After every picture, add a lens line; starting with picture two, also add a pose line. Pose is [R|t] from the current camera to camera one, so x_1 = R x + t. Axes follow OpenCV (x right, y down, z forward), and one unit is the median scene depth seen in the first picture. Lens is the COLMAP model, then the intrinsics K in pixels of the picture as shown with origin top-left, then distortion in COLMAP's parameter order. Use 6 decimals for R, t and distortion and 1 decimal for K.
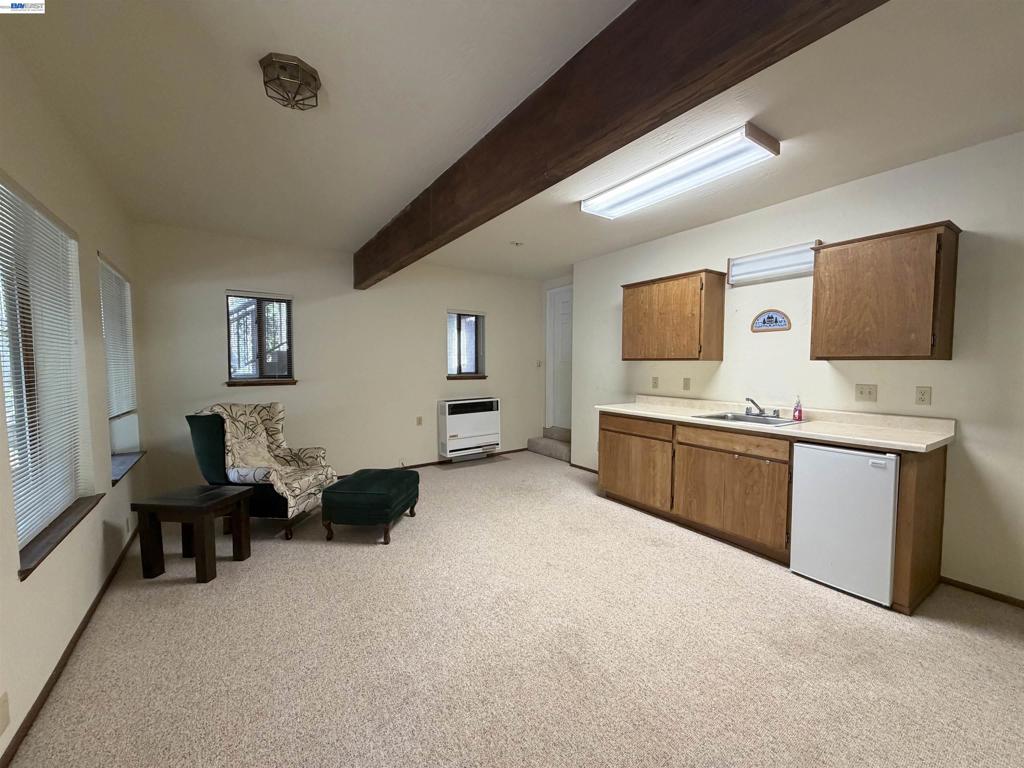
lens RADIAL K [[408.3, 0, 511.3], [0, 408.3, 386.9], [0, 0, 1]] dist [0.002599, 0.000181]
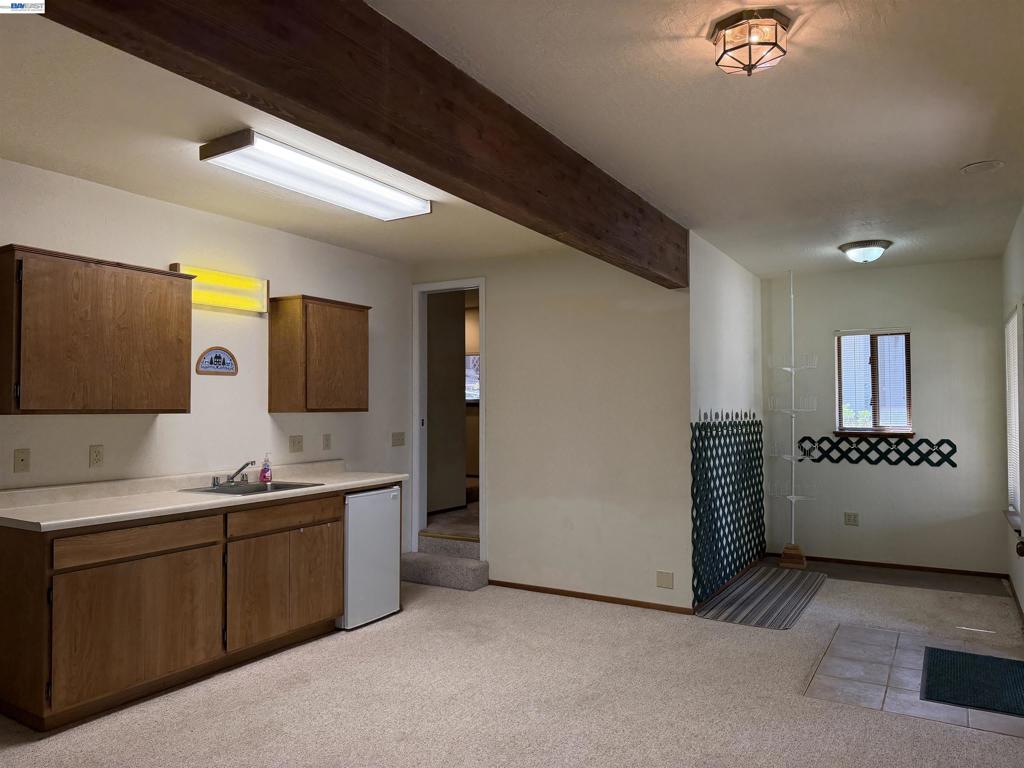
lens RADIAL K [[714.3, 0, 510.7], [0, 714.3, 382.4], [0, 0, 1]] dist [0.004213, 0.000858]
pose [[-0.416533, 0.032972, 0.908523, -0.847862], [0.058807, 0.998226, -0.009266, -0.078757], [-0.907217, 0.049567, -0.417733, 1.095073]]
